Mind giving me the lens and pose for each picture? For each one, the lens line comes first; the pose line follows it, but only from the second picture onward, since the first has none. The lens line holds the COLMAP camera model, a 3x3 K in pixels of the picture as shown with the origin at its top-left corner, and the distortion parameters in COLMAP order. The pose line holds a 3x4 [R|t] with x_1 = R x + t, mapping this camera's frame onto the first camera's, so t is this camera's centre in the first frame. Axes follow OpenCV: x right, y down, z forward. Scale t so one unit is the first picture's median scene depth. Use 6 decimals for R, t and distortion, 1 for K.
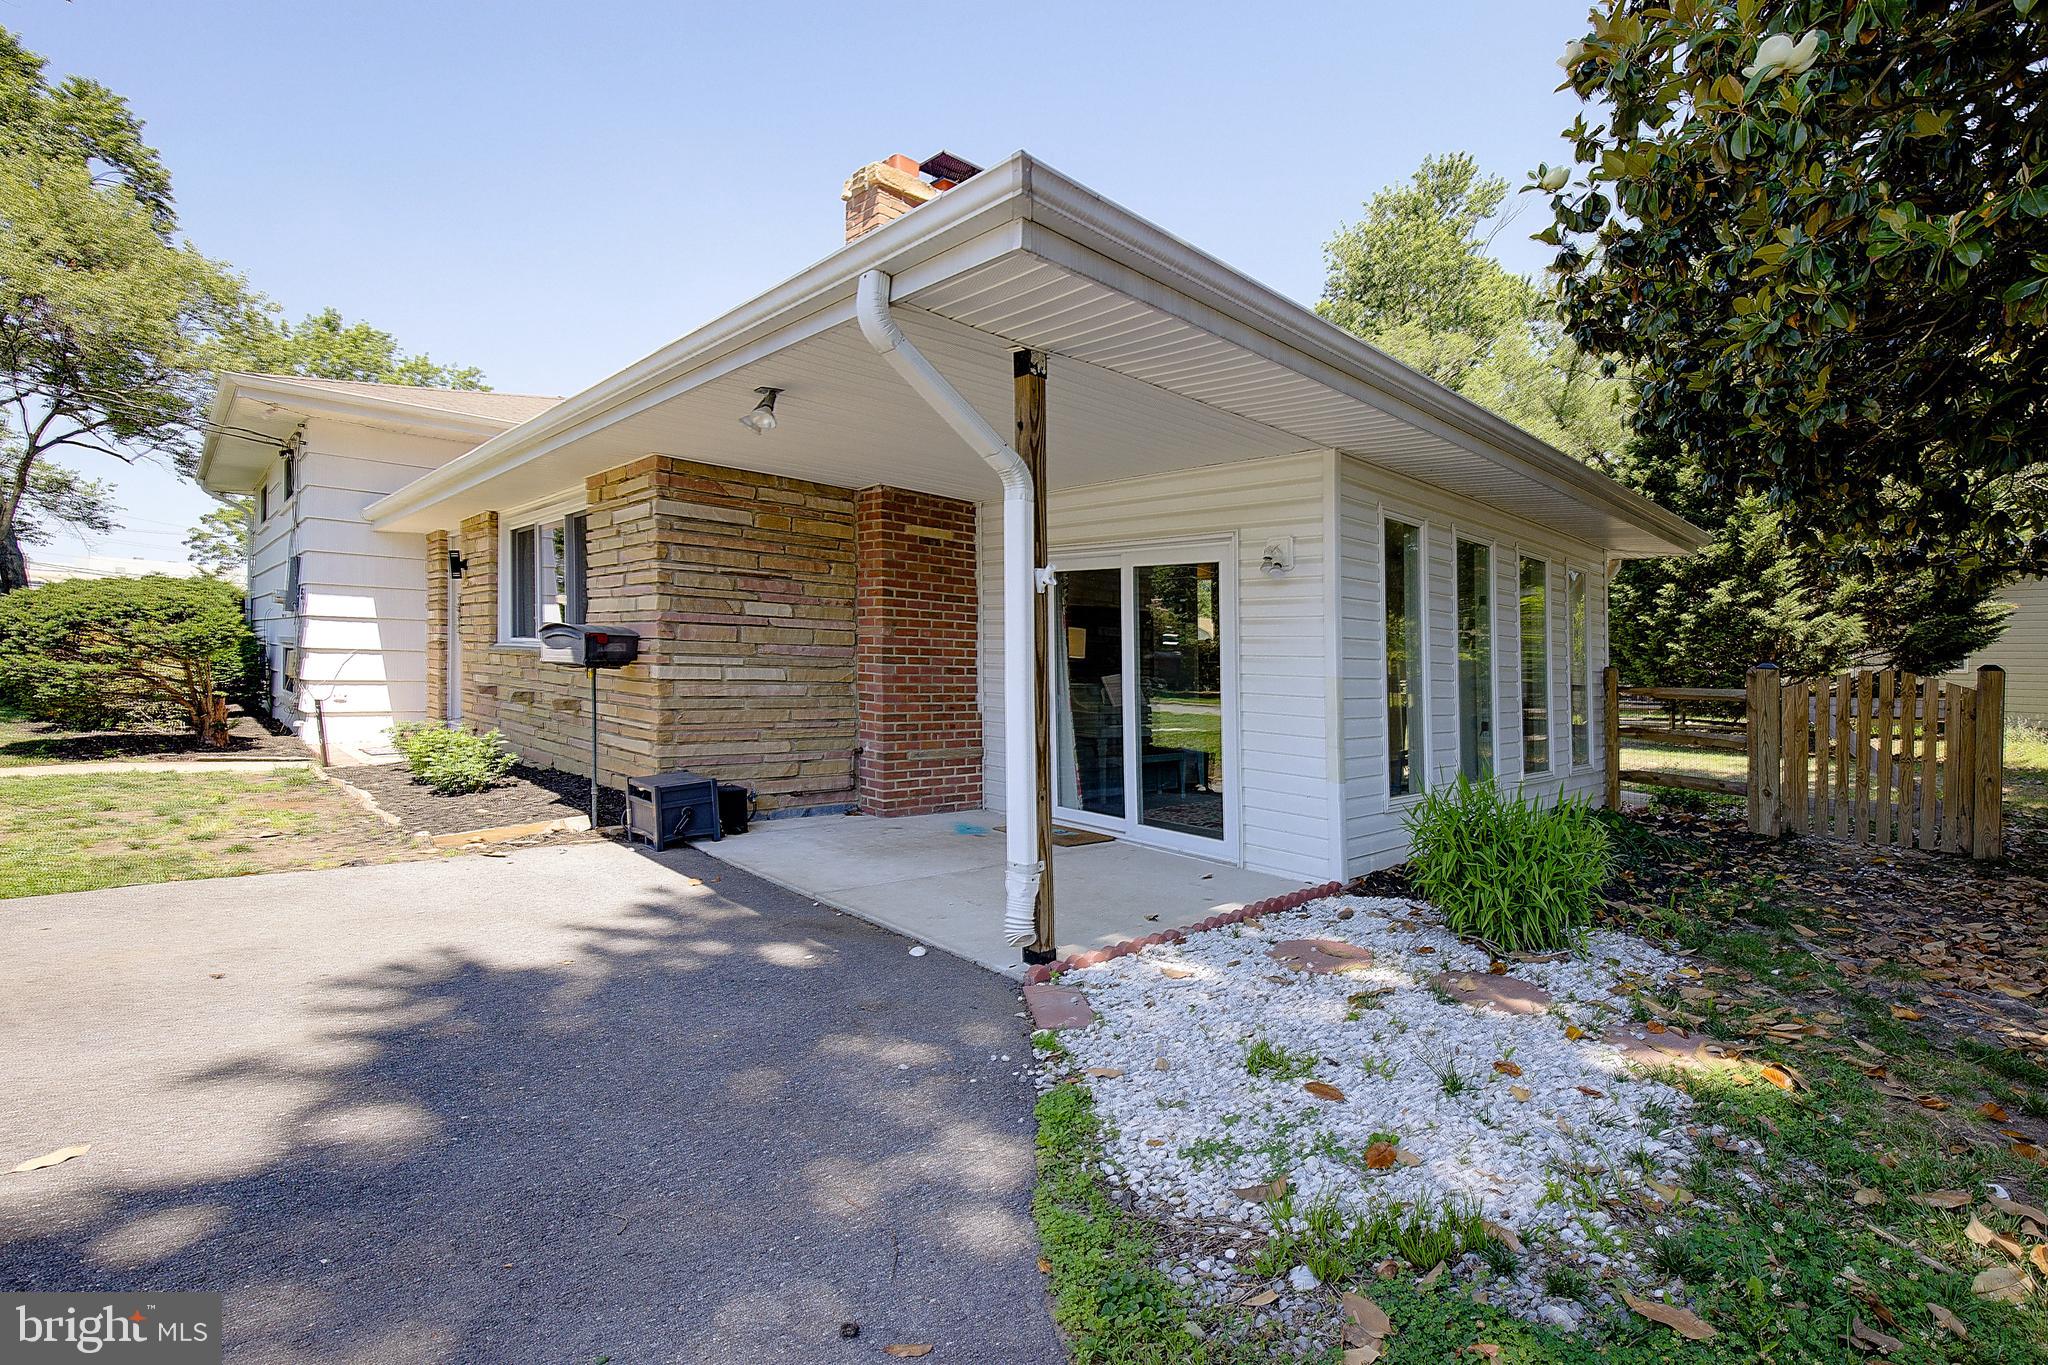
lens RADIAL K [[960.5, 0, 1030.7], [0, 960.5, 616.6], [0, 0, 1]] dist [0.000562, -0.000454]
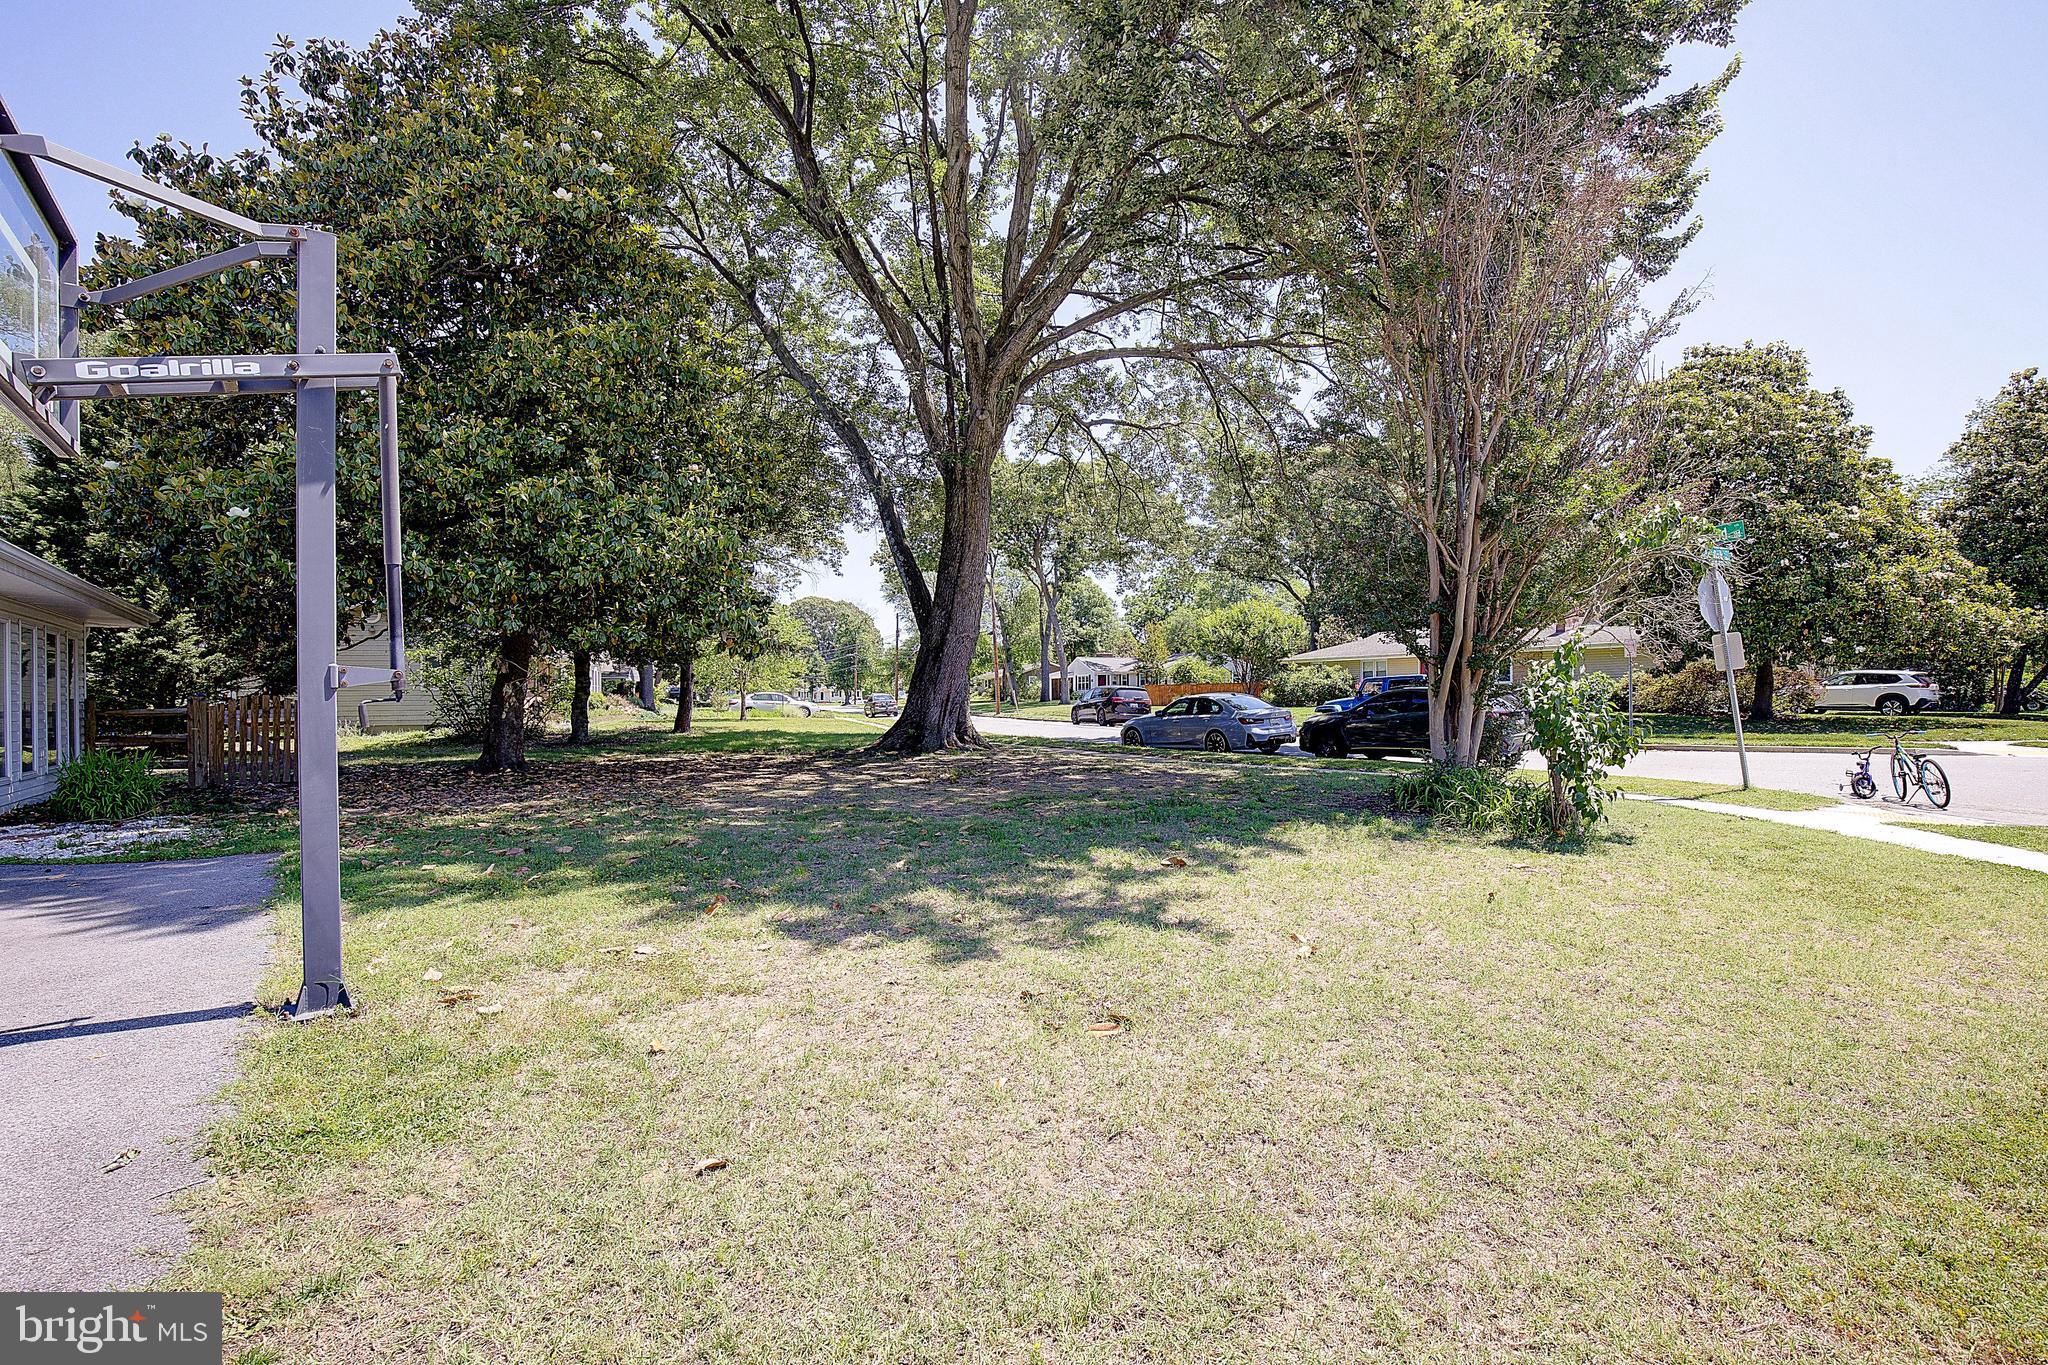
lens RADIAL K [[927.9, 0, 1034.7], [0, 927.9, 690.7], [0, 0, 1]] dist [0.001377, 0.000266]
pose [[0.138919, -0.040387, 0.989480, -0.345740], [-0.016955, 0.998925, 0.043152, -0.026838], [-0.990159, -0.022771, 0.138085, -0.368904]]
